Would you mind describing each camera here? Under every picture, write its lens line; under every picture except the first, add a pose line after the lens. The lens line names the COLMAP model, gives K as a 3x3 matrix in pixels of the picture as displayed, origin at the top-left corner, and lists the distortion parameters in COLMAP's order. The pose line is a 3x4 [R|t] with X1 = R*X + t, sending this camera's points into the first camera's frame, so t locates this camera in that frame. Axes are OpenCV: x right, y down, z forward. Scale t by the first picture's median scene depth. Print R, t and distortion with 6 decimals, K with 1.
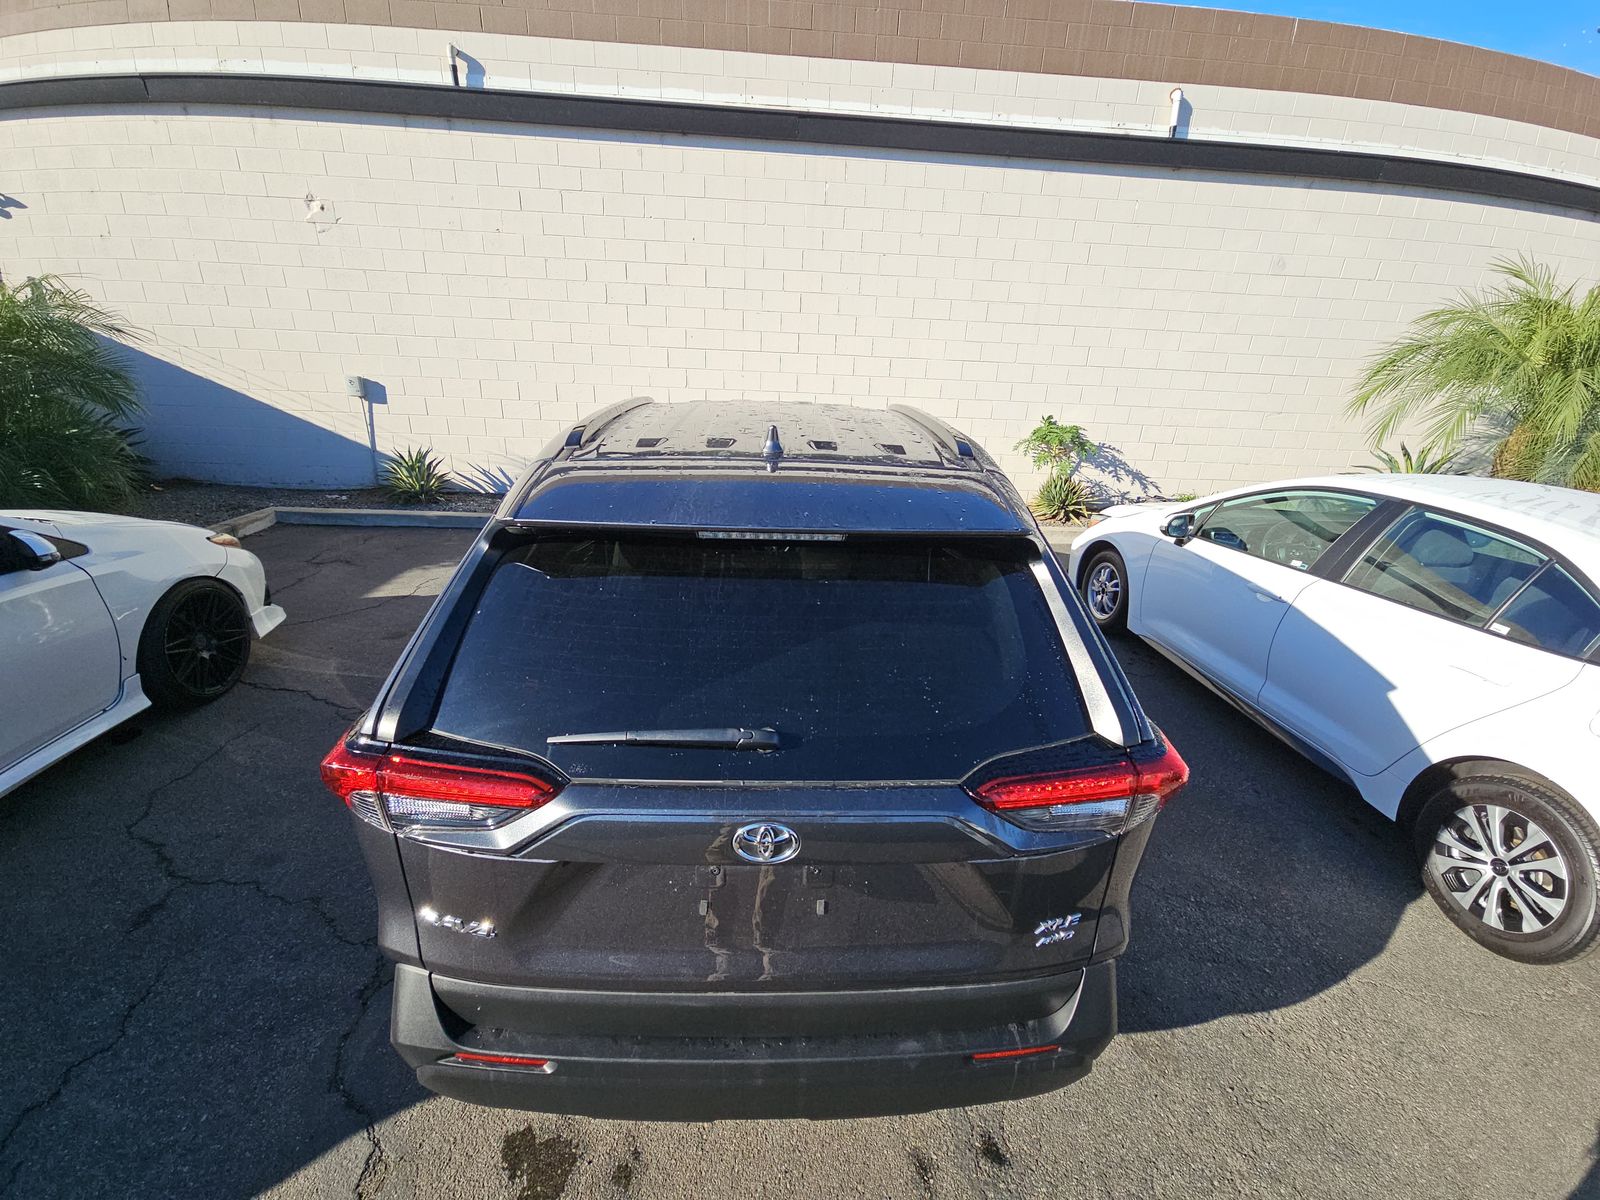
lens RADIAL K [[648.2, 0, 795.1], [0, 648.2, 593.5], [0, 0, 1]] dist [0.018299, -0.015653]
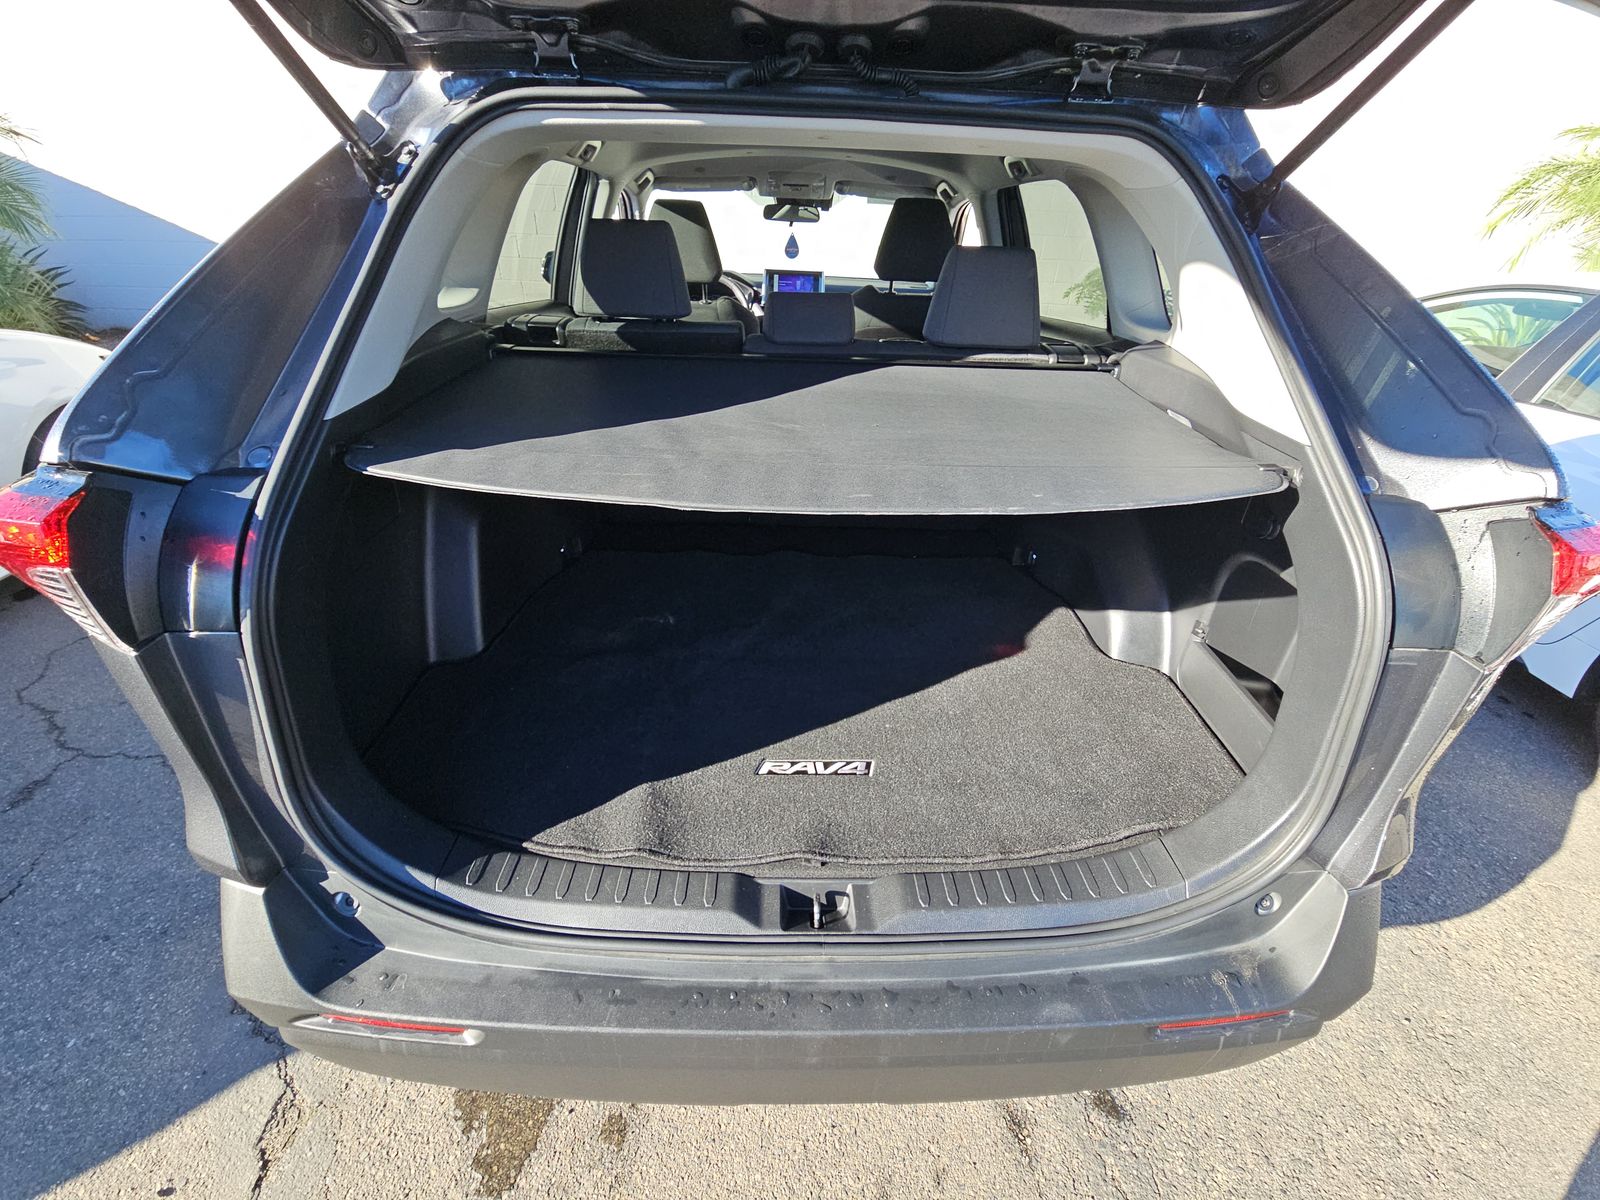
lens RADIAL K [[637.5, 0, 787.4], [0, 637.5, 602.9], [0, 0, 1]] dist [0.013890, -0.016253]
pose [[0.999799, 0.005057, -0.019425, -0.053024], [-0.001867, 0.986981, 0.160825, 0.170344], [0.019985, -0.160756, 0.986792, 0.357266]]
